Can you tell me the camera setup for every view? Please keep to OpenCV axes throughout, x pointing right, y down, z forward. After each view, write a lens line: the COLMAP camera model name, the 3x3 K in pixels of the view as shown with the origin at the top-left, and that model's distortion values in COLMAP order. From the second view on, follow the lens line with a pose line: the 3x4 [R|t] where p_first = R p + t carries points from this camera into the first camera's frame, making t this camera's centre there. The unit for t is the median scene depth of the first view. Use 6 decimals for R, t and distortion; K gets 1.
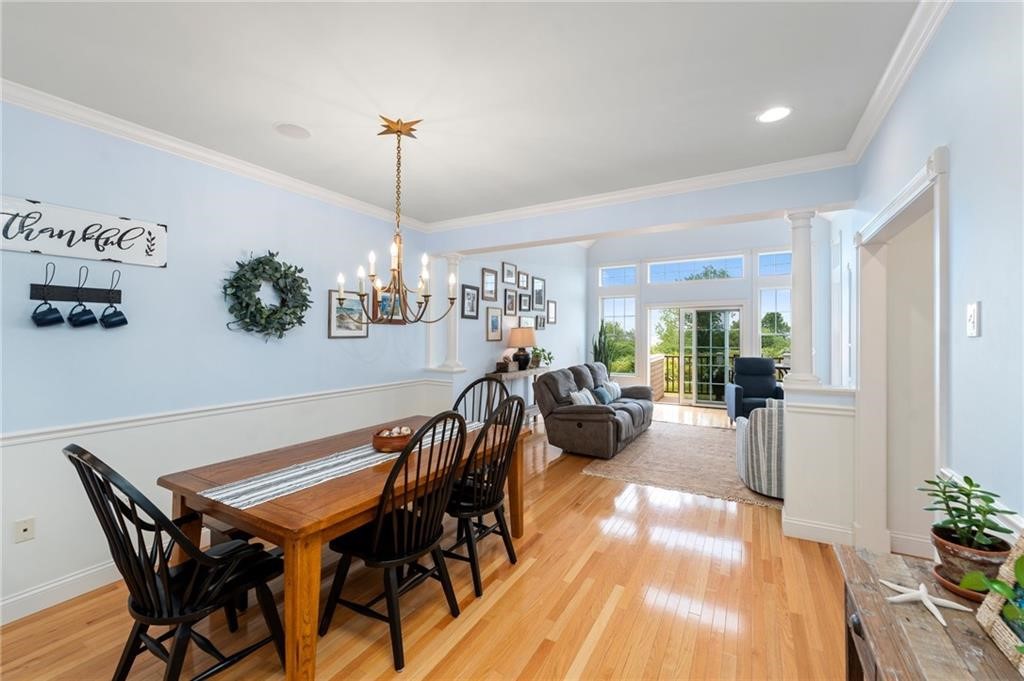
lens RADIAL K [[401.6, 0, 512.0], [0, 401.6, 340.5], [0, 0, 1]] dist [0.000232, 0.000423]
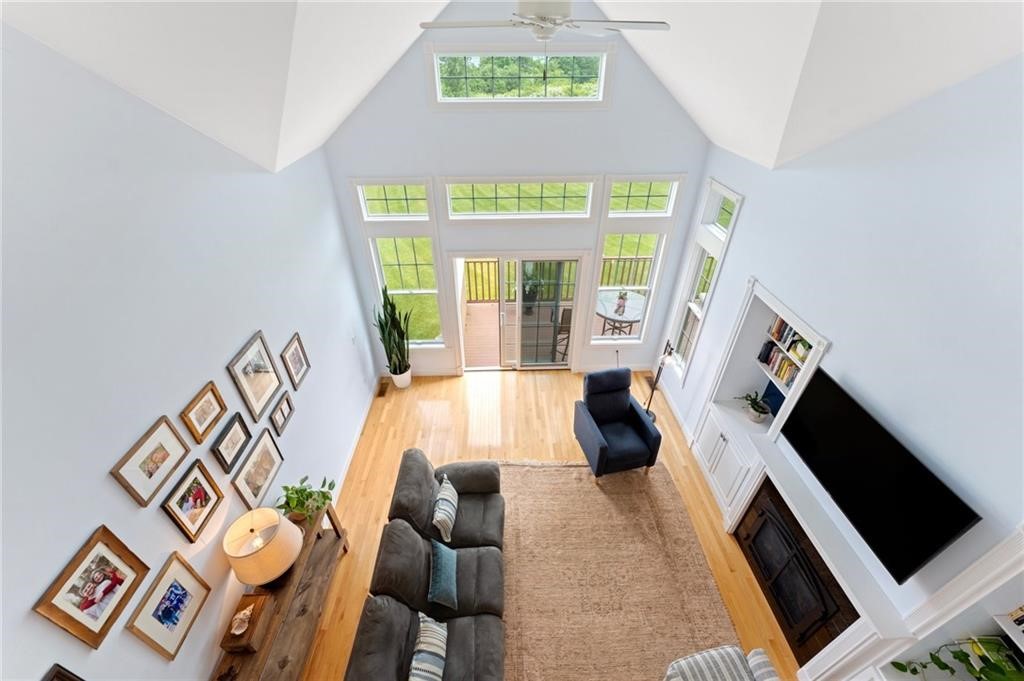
lens RADIAL K [[401.6, 0, 512.0], [0, 401.6, 340.5], [0, 0, 1]] dist [0.000232, 0.000423]
pose [[0.843729, -0.307586, 0.439900, 0.160121], [0.006977, 0.825749, 0.563995, -0.526209], [-0.536724, -0.472789, 0.698854, 0.720450]]
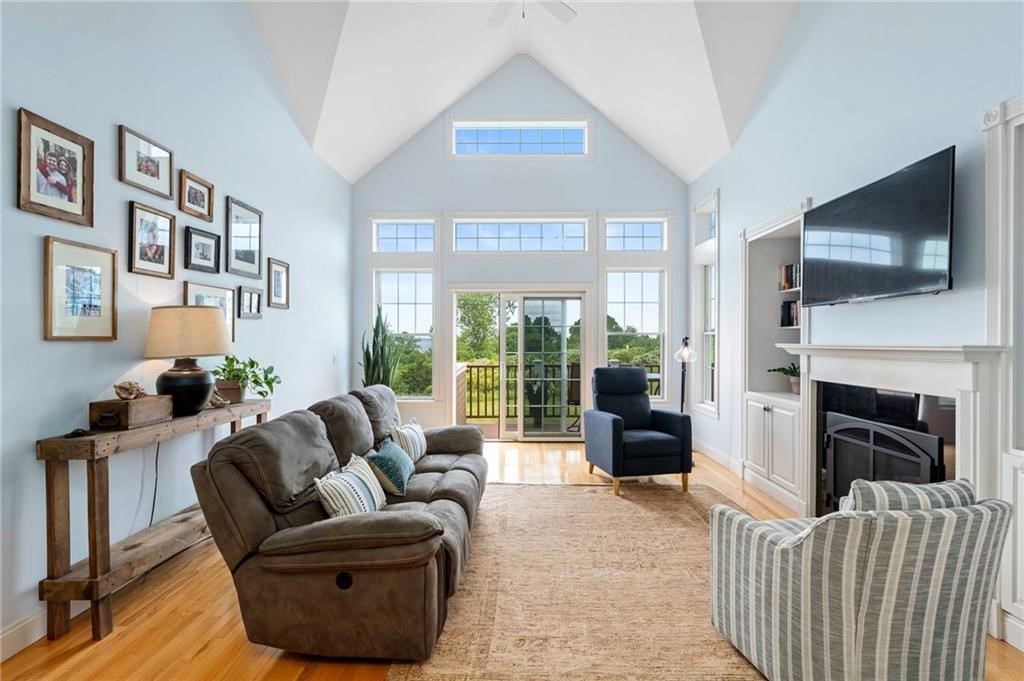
lens RADIAL K [[480.2, 0, 517.0], [0, 480.2, 342.3], [0, 0, 1]] dist [-0.002166, -0.001204]
pose [[0.863484, -0.000425, 0.504376, 0.077542], [0.004445, 0.999967, -0.006768, 0.007653], [-0.504356, 0.008086, 0.863458, 0.494231]]
